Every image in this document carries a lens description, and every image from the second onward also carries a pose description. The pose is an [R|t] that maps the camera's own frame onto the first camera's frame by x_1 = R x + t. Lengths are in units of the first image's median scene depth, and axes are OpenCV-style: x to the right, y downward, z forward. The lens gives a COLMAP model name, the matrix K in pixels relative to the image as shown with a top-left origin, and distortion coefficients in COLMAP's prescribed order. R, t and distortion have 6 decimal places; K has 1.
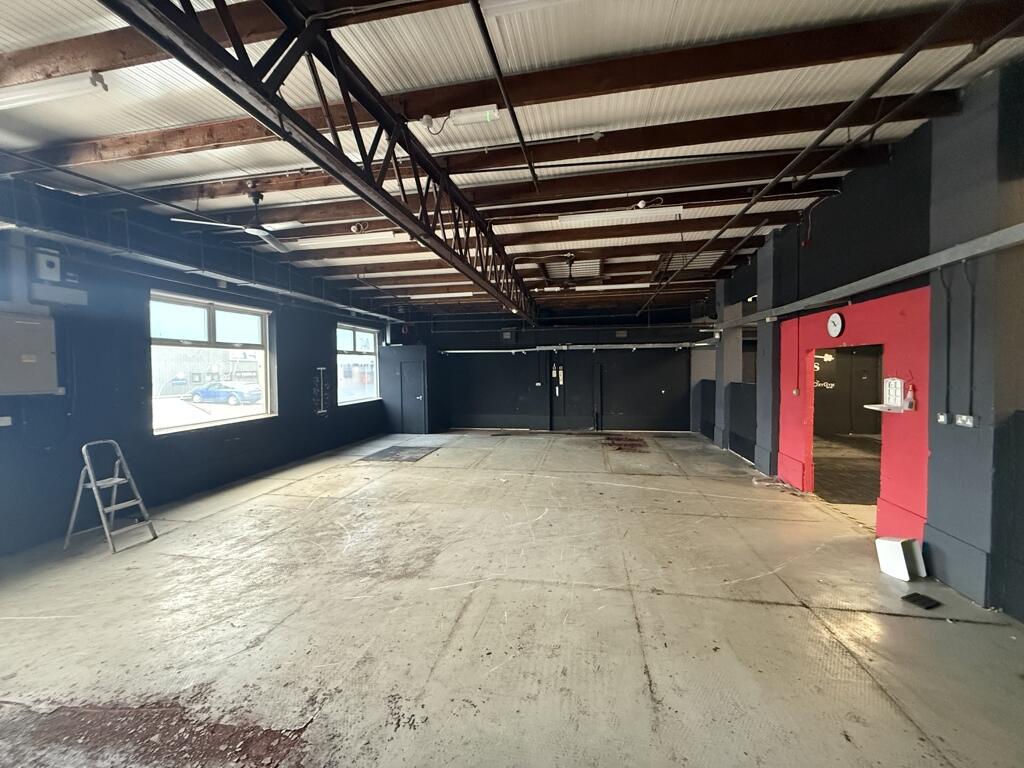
lens RADIAL K [[407.9, 0, 510.2], [0, 407.9, 383.2], [0, 0, 1]] dist [-0.000257, 0.000142]
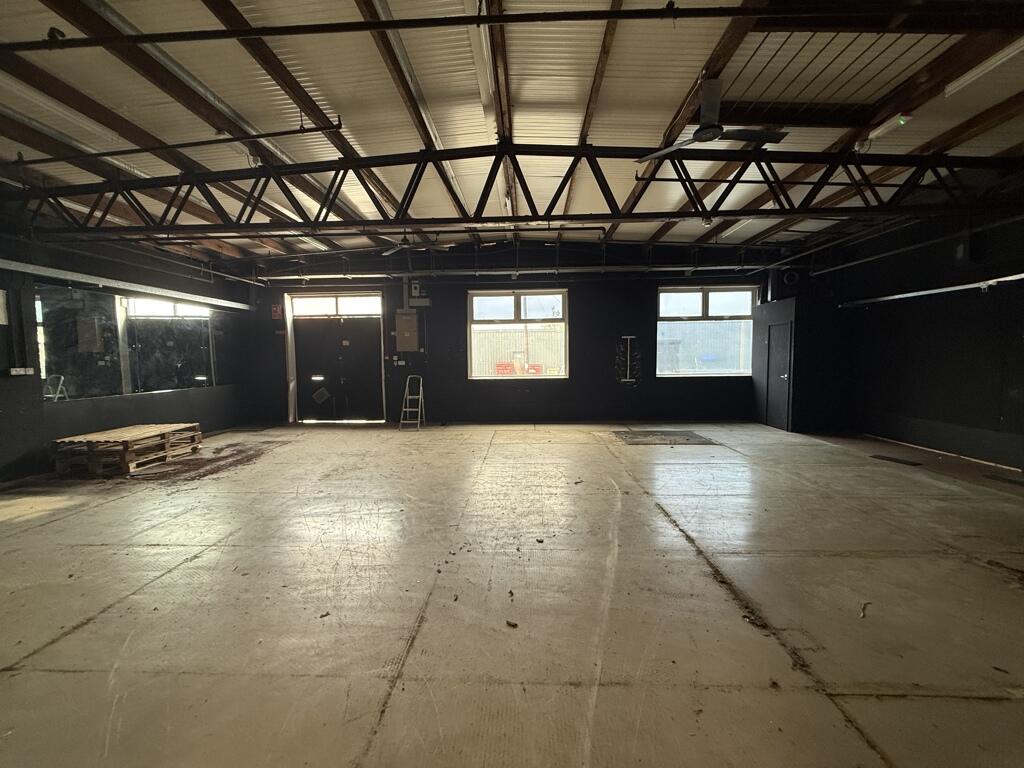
lens RADIAL K [[407.9, 0, 510.2], [0, 407.9, 383.2], [0, 0, 1]] dist [-0.000257, 0.000142]
pose [[0.136252, 0.079944, -0.987443, 0.575543], [-0.027354, 0.996662, 0.076916, 0.009312], [0.990297, 0.016530, 0.137984, 0.679161]]
